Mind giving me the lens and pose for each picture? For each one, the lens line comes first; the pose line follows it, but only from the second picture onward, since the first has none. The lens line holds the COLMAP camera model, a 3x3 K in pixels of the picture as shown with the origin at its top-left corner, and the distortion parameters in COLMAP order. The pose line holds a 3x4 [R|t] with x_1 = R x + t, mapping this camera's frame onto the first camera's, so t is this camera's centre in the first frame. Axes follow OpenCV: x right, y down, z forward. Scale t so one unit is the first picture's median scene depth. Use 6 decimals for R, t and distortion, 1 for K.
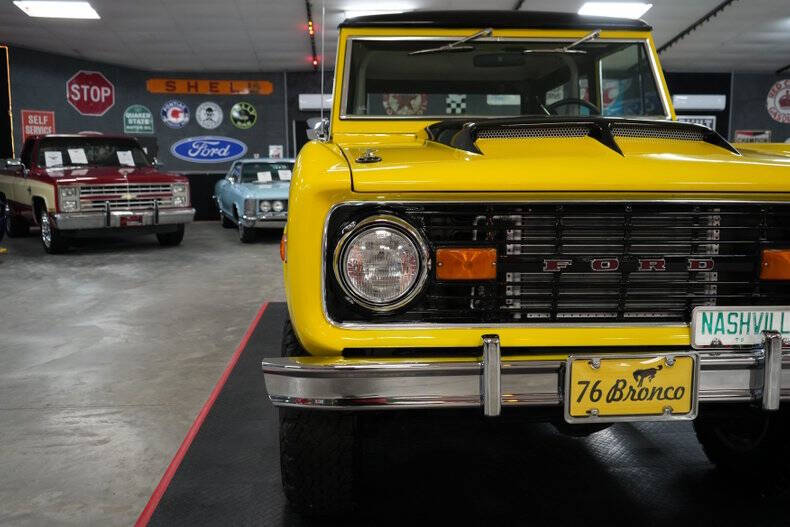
lens RADIAL K [[647.1, 0, 395.0], [0, 647.1, 263.5], [0, 0, 1]] dist [-0.002149, 0.006256]
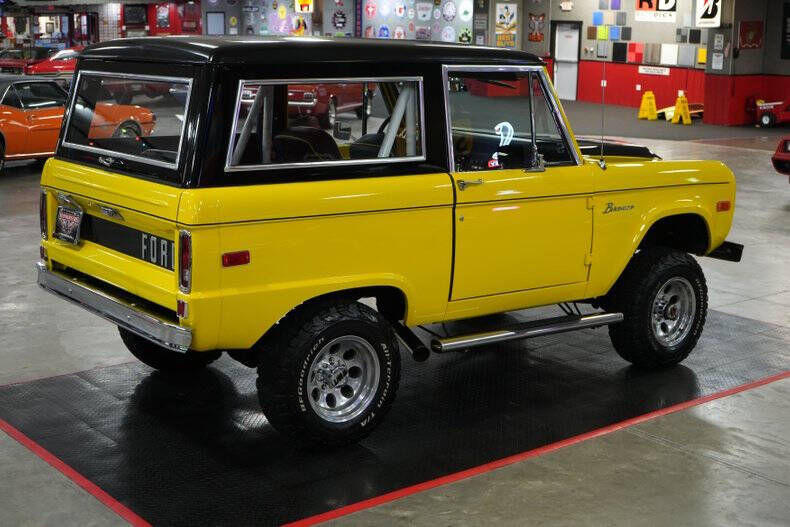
lens RADIAL K [[1172.3, 0, 395.0], [0, 1172.3, 263.5], [0, 0, 1]] dist [-0.024028, 0.029095]
pose [[-0.560393, -0.167114, 0.811192, -1.710710], [0.106101, 0.956877, 0.270424, -0.633139], [-0.821403, 0.237612, -0.518497, 2.430502]]
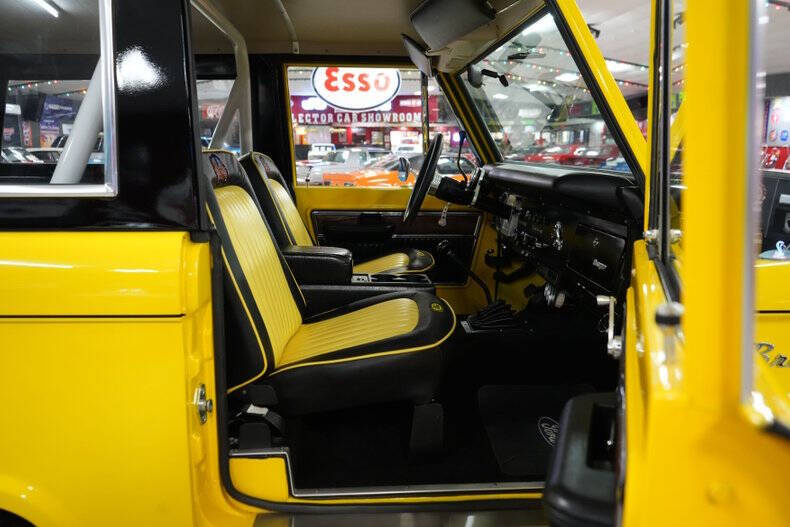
lens RADIAL K [[630.3, 0, 395.0], [0, 630.3, 263.5], [0, 0, 1]] dist [-0.012017, 0.001976]
pose [[0.000965, -0.181633, 0.983366, -0.548701], [0.146302, 0.972811, 0.179539, -0.271653], [-0.989239, 0.143695, 0.027512, 1.166633]]
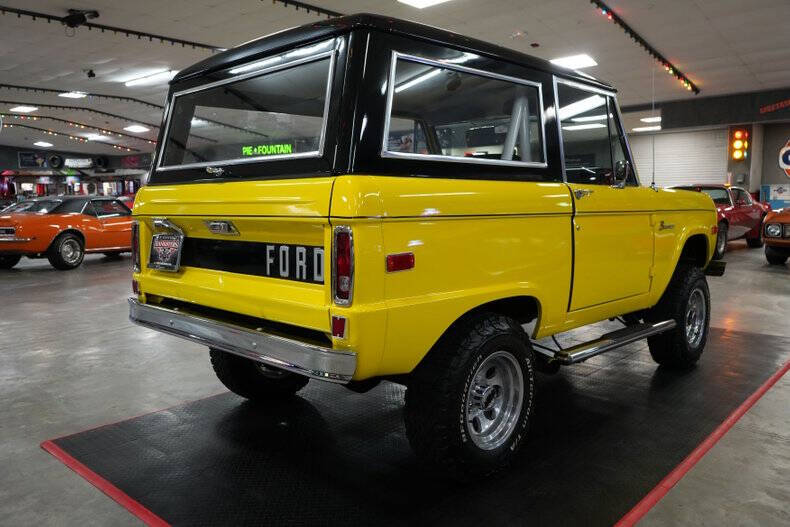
lens RADIAL K [[630.3, 0, 395.0], [0, 630.3, 263.5], [0, 0, 1]] dist [-0.012017, 0.001976]
pose [[-0.674565, -0.068402, 0.735039, -0.725181], [0.118925, 0.972623, 0.199651, -0.346761], [-0.728573, 0.222092, -0.647963, 2.219118]]
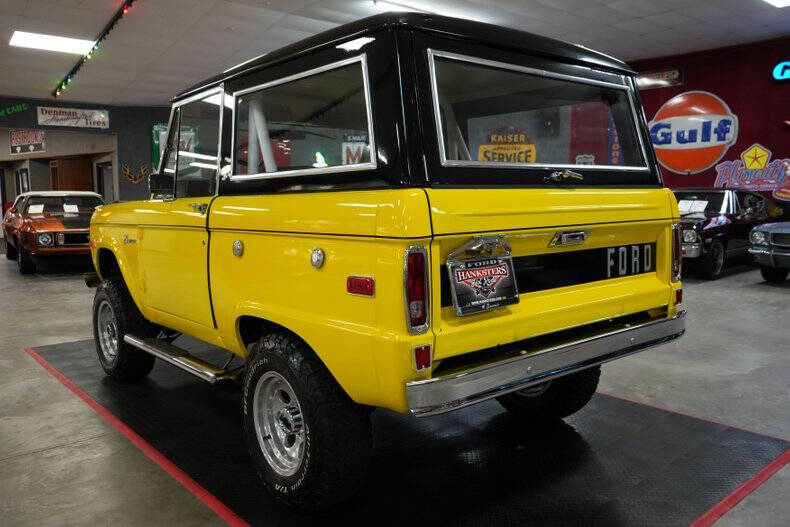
lens RADIAL K [[630.3, 0, 395.0], [0, 630.3, 263.5], [0, 0, 1]] dist [-0.012017, 0.001976]
pose [[-0.805017, 0.070534, -0.589044, 0.795745], [-0.075786, 0.972545, 0.220029, -0.377652], [0.588391, 0.221769, -0.777570, 2.316259]]
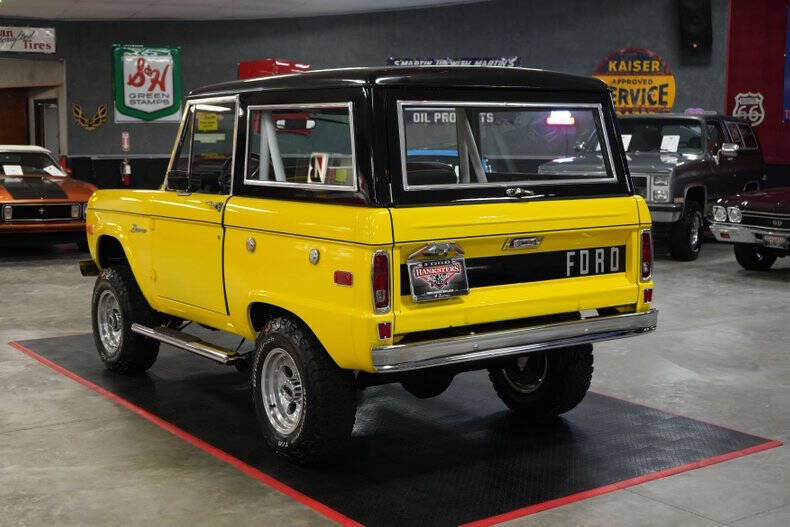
lens RADIAL K [[1092.6, 0, 395.0], [0, 1092.6, 263.5], [0, 0, 1]] dist [-0.011464, 0.012953]
pose [[-0.854842, 0.062626, -0.515095, 1.190306], [-0.074655, 0.967518, 0.241529, -0.618147], [0.513489, 0.244924, -0.822400, 3.132090]]
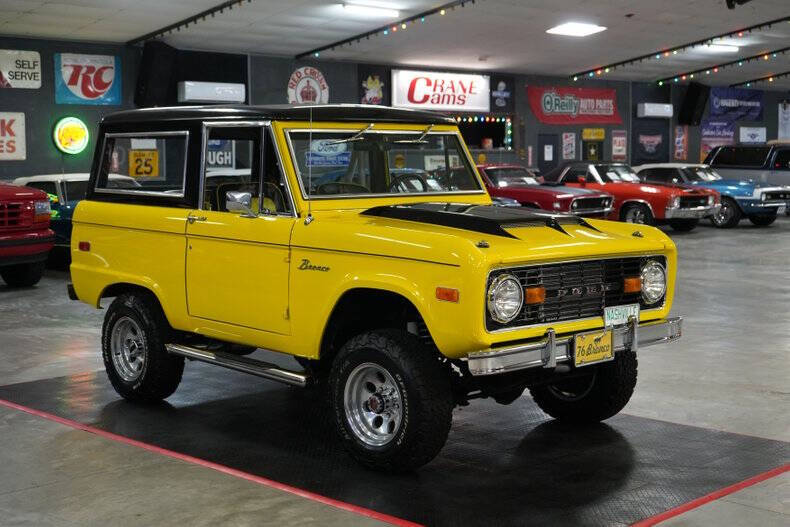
lens RADIAL K [[1172.3, 0, 395.0], [0, 1172.3, 263.5], [0, 0, 1]] dist [-0.024028, 0.029095]
pose [[0.764803, -0.057884, 0.641658, -1.368888], [0.092574, 0.995494, -0.020538, -0.034131], [-0.637578, 0.075109, 0.766716, -0.823477]]
